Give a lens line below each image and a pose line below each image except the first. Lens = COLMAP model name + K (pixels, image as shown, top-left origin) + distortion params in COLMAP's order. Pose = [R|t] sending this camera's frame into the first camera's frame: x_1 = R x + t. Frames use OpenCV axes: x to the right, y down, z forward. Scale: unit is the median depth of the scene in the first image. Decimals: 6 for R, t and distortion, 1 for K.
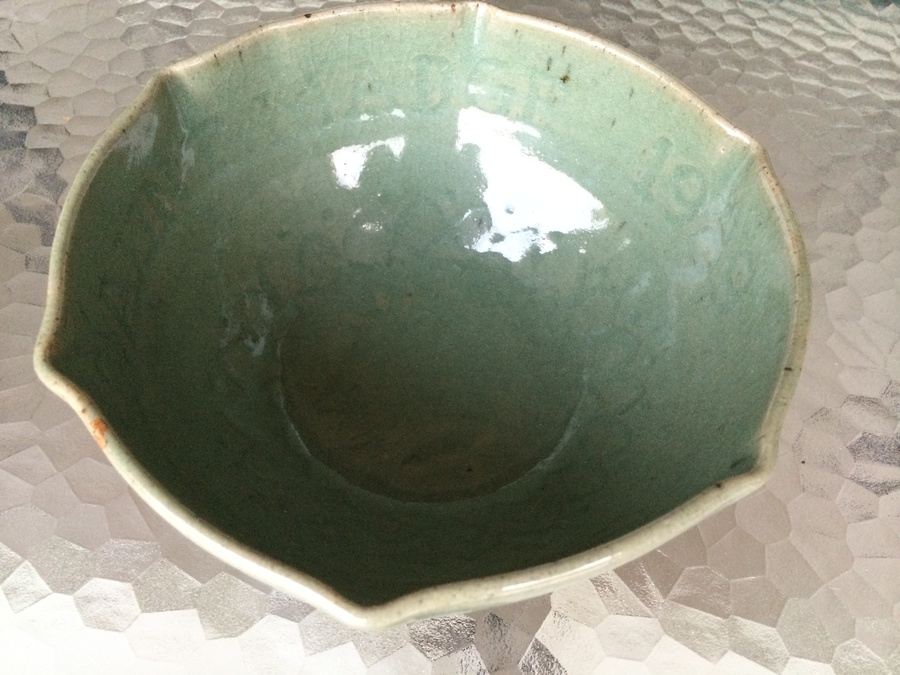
lens RADIAL K [[763.7, 0, 450.0], [0, 763.7, 337.5], [0, 0, 1]] dist [0.054755, -0.099895]
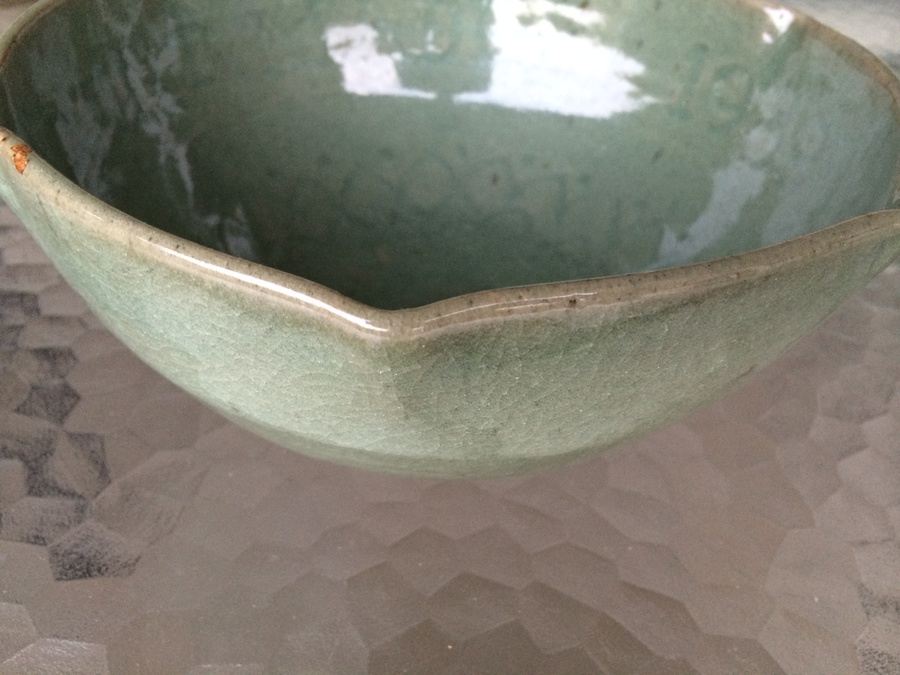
lens RADIAL K [[763.7, 0, 450.0], [0, 763.7, 337.5], [0, 0, 1]] dist [0.054755, -0.099895]
pose [[0.999832, -0.017176, 0.006358, -0.024073], [0.018250, 0.963497, -0.267098, 0.286760], [-0.001539, 0.267169, 0.963648, 0.202987]]
